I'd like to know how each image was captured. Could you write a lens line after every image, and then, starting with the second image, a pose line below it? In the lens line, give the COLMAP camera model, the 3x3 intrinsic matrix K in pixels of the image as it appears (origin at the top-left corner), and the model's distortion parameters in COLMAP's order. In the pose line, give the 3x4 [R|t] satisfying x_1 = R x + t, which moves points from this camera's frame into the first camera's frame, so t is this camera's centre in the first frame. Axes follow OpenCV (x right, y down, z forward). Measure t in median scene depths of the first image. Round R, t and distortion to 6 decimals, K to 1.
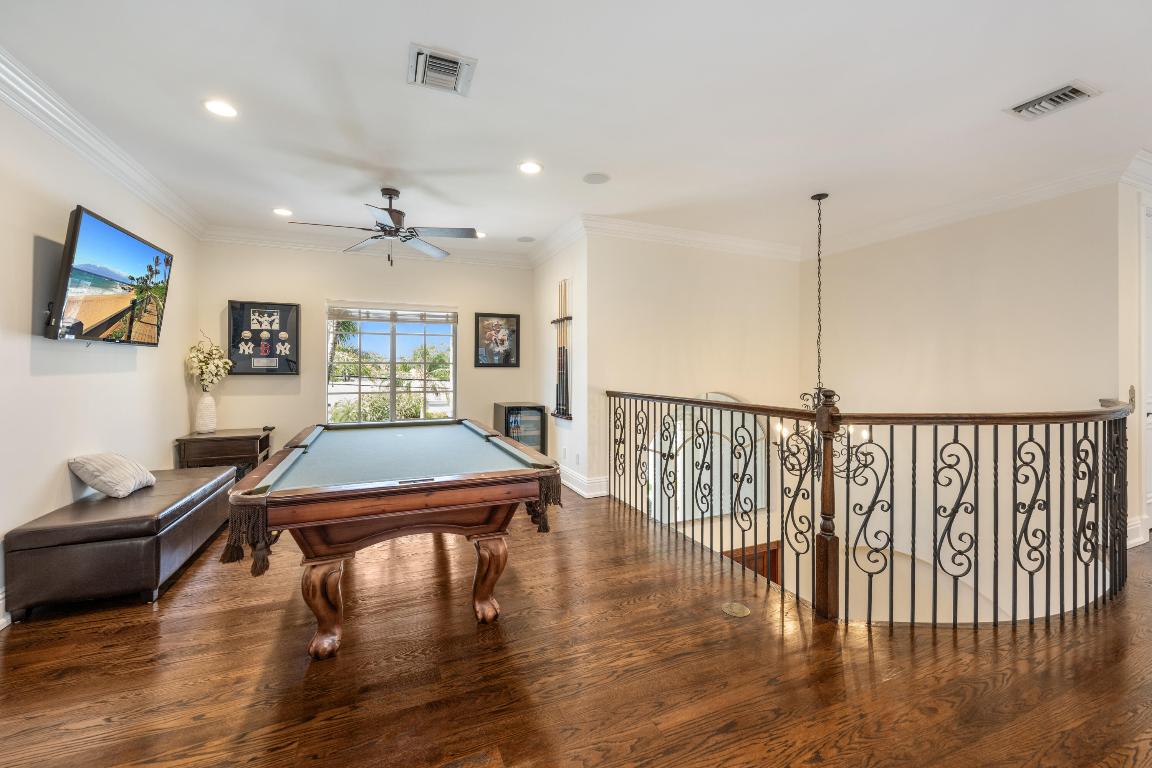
lens RADIAL K [[462.1, 0, 574.8], [0, 462.1, 371.5], [0, 0, 1]] dist [0.000556, 0.000053]
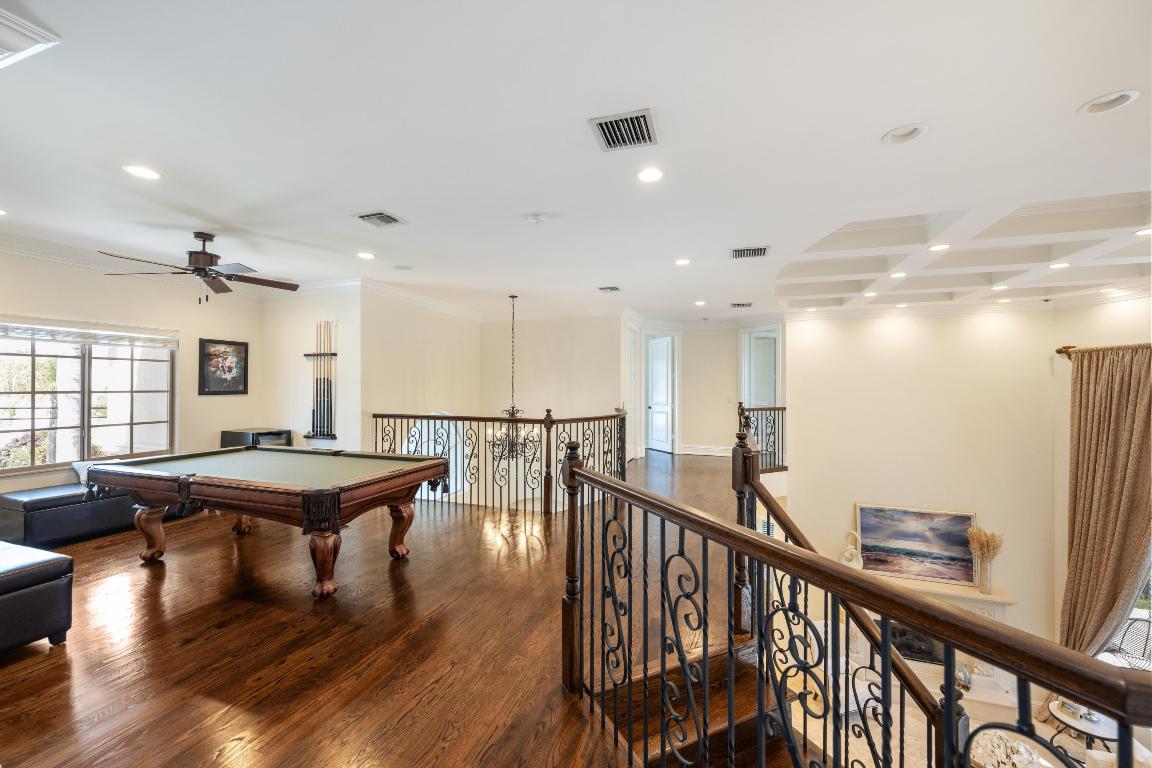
lens RADIAL K [[462.1, 0, 574.8], [0, 462.1, 387.0], [0, 0, 1]] dist [0.000556, 0.000053]
pose [[0.671990, 0.001866, 0.740557, -0.607140], [-0.001530, 0.999998, -0.001131, -0.038772], [-0.740558, -0.000373, 0.671992, -0.344340]]
